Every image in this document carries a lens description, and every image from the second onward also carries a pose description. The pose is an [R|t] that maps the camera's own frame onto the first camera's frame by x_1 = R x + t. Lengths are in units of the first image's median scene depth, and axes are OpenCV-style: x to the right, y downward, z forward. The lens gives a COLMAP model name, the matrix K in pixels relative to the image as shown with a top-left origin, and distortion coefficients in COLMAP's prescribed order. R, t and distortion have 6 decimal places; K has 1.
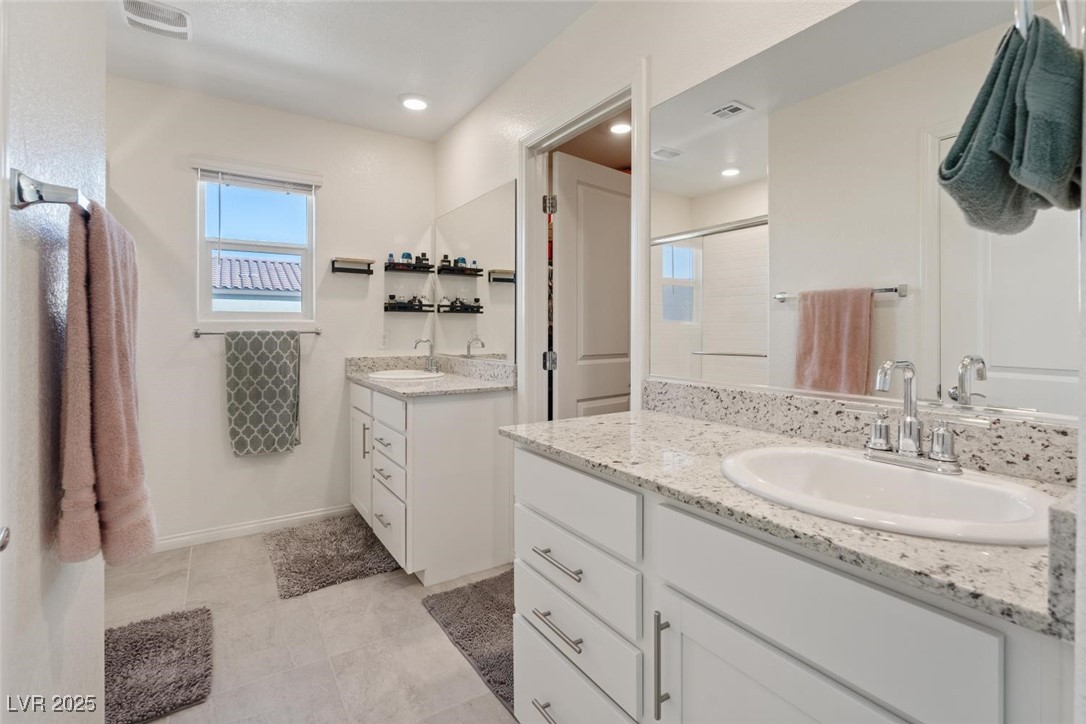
lens RADIAL K [[492.9, 0, 545.6], [0, 492.9, 334.8], [0, 0, 1]] dist [-0.014198, 0.006559]
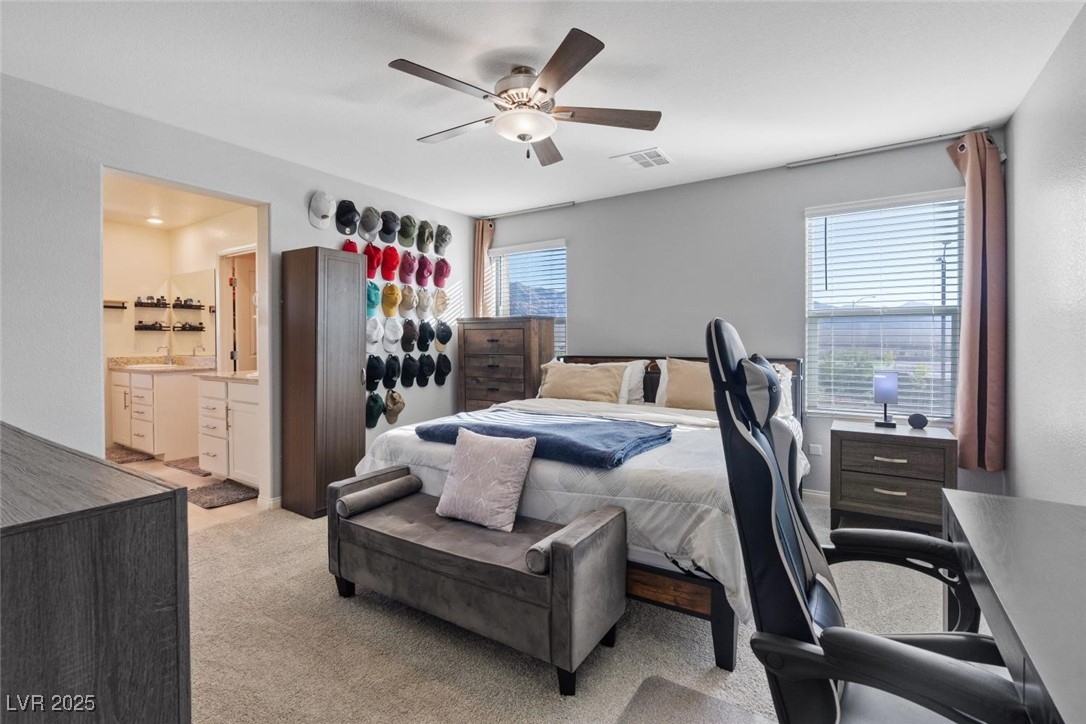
lens RADIAL K [[492.9, 0, 544.9], [0, 492.9, 352.2], [0, 0, 1]] dist [-0.014198, 0.006559]
pose [[0.916554, -0.012042, 0.399730, 0.300470], [0.005408, 0.999828, 0.017720, 0.006036], [-0.399875, -0.014079, 0.916462, -1.141881]]
